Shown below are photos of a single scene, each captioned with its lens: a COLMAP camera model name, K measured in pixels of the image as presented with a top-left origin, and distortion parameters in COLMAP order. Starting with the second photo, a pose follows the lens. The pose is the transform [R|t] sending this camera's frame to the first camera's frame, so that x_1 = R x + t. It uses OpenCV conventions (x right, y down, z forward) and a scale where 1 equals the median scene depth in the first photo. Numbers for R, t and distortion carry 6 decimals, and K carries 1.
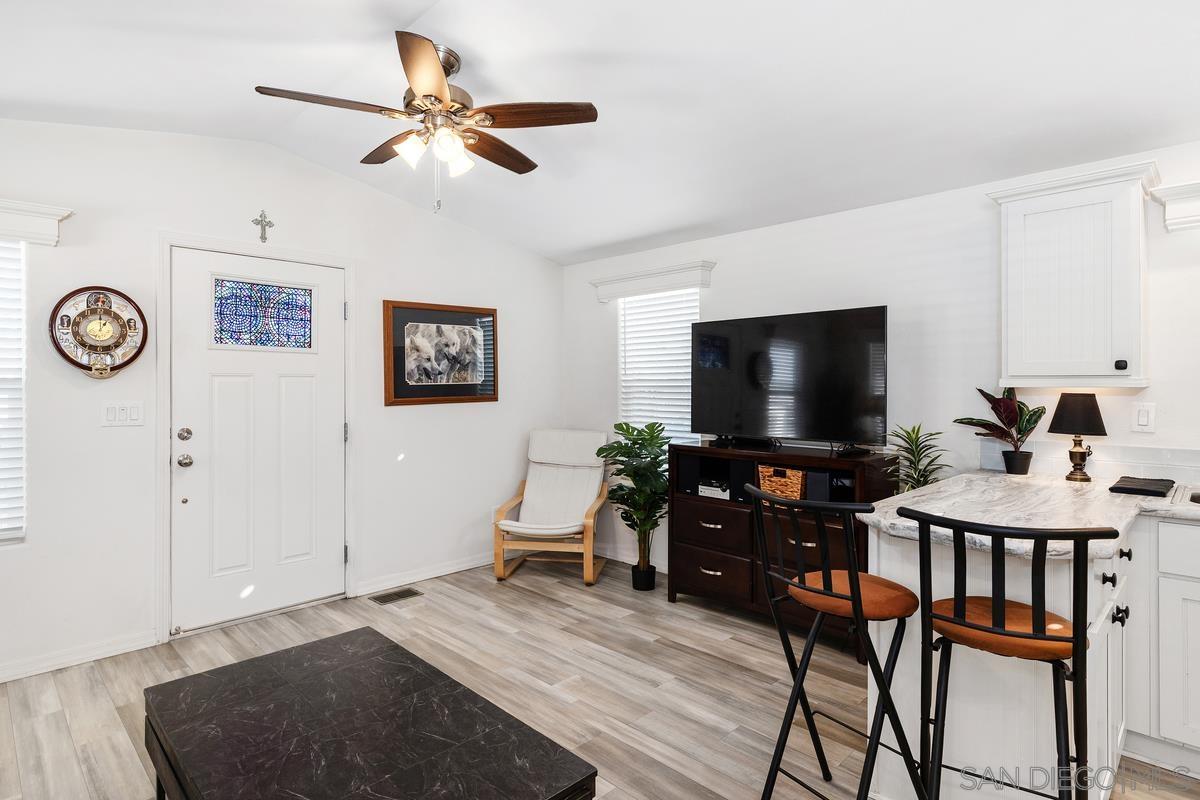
lens RADIAL K [[633.9, 0, 606.7], [0, 633.9, 384.1], [0, 0, 1]] dist [-0.000078, 0.000828]
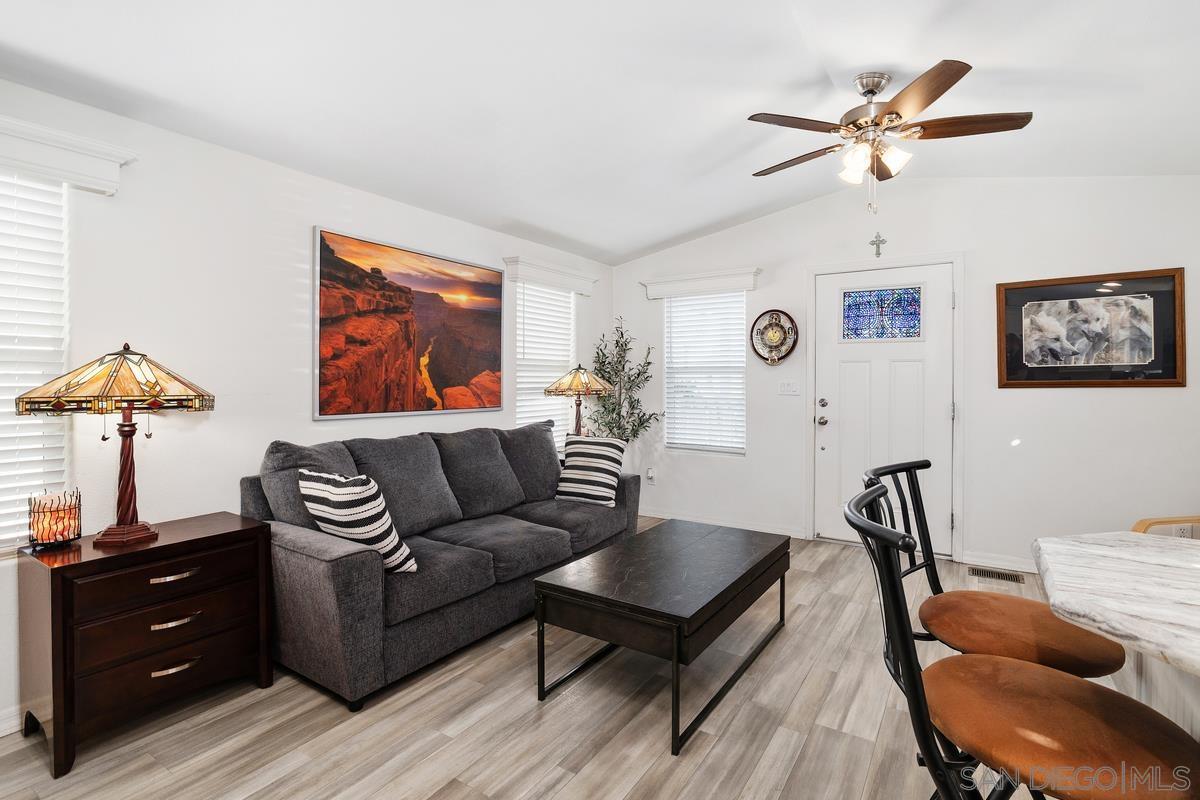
lens RADIAL K [[568.2, 0, 591.8], [0, 568.2, 386.2], [0, 0, 1]] dist [-0.009770, -0.000049]
pose [[0.182251, 0.010184, -0.983199, 0.484371], [-0.001664, 0.999948, 0.010049, 0.026853], [0.983251, -0.000195, 0.182259, 0.220546]]
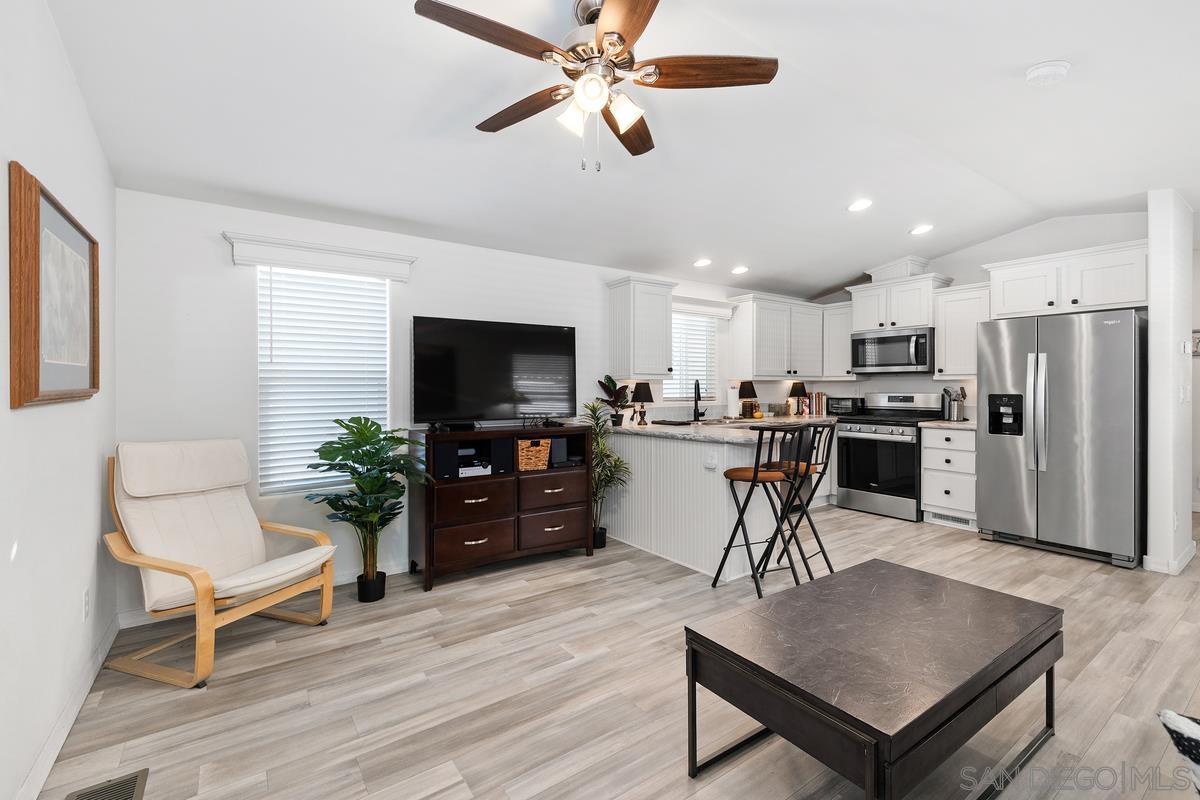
lens RADIAL K [[524.6, 0, 597.7], [0, 524.6, 388.7], [0, 0, 1]] dist [0.006542, -0.000290]
pose [[0.178039, 0.001319, 0.984023, -0.724034], [0.006220, 0.999978, -0.002466, 0.027874], [-0.984004, 0.006560, 0.178027, 0.627492]]
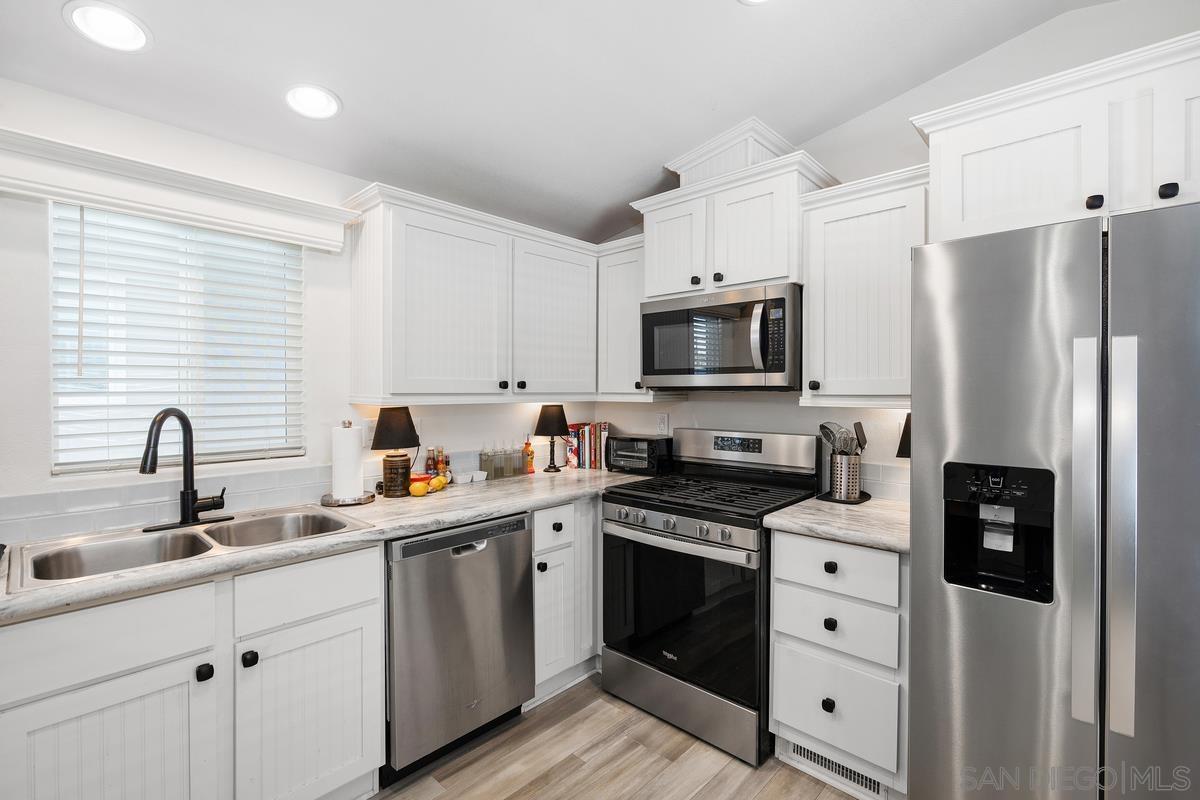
lens RADIAL K [[542.1, 0, 596.0], [0, 542.1, 392.6], [0, 0, 1]] dist [-0.006117, -0.000208]
pose [[-0.017353, 0.003234, 0.999844, 0.194560], [0.003687, 0.999988, -0.003171, -0.008112], [-0.999843, 0.003632, -0.017364, 0.242096]]
